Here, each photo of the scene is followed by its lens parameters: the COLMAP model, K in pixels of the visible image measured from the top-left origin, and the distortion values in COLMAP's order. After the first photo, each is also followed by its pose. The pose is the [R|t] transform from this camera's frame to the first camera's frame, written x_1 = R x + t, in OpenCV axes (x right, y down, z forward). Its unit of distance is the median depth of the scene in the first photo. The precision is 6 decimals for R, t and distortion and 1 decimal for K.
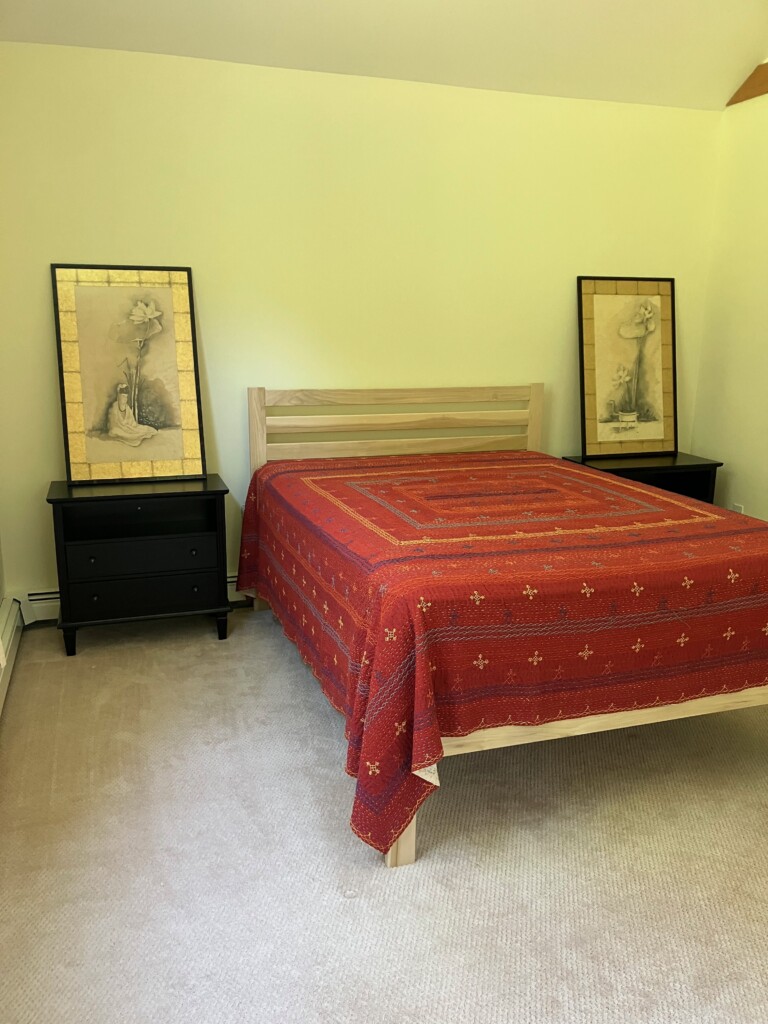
lens RADIAL K [[855.5, 0, 385.7], [0, 855.5, 482.0], [0, 0, 1]] dist [0.043295, -0.000710]
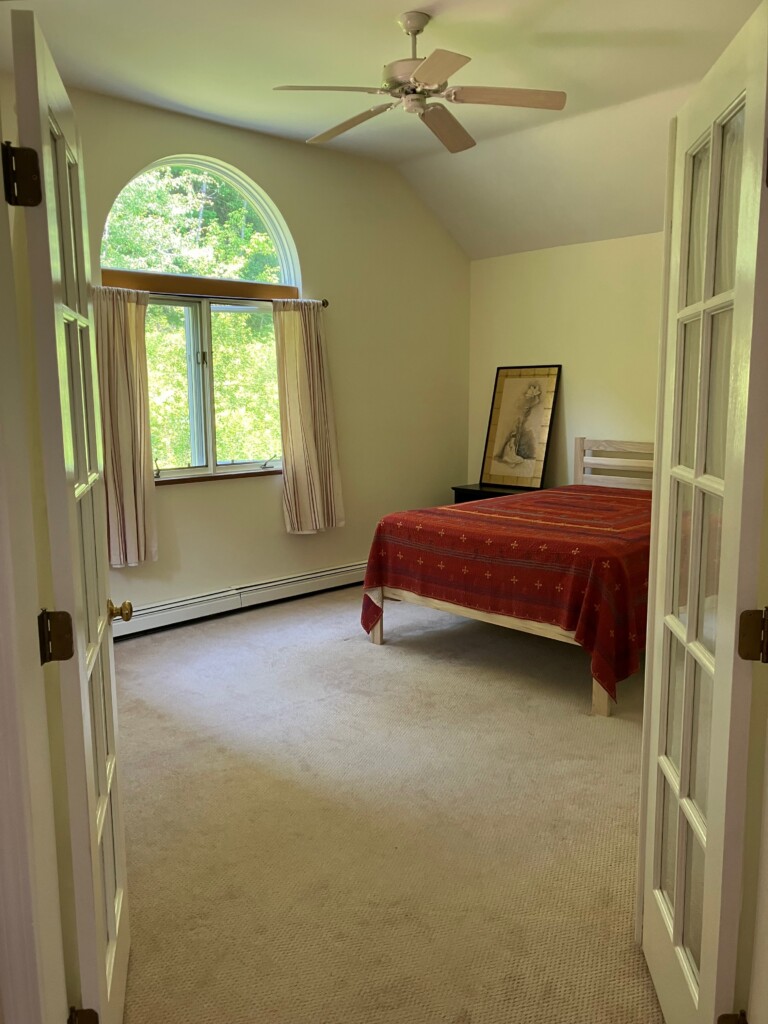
lens RADIAL K [[806.0, 0, 384.0], [0, 806.0, 512.0], [0, 0, 1]] dist [0.000548, -0.000213]
pose [[0.416131, 0.114426, -0.902076, 1.100882], [-0.161628, 0.985561, 0.050456, 0.007529], [0.894825, 0.124805, 0.428617, 0.068072]]
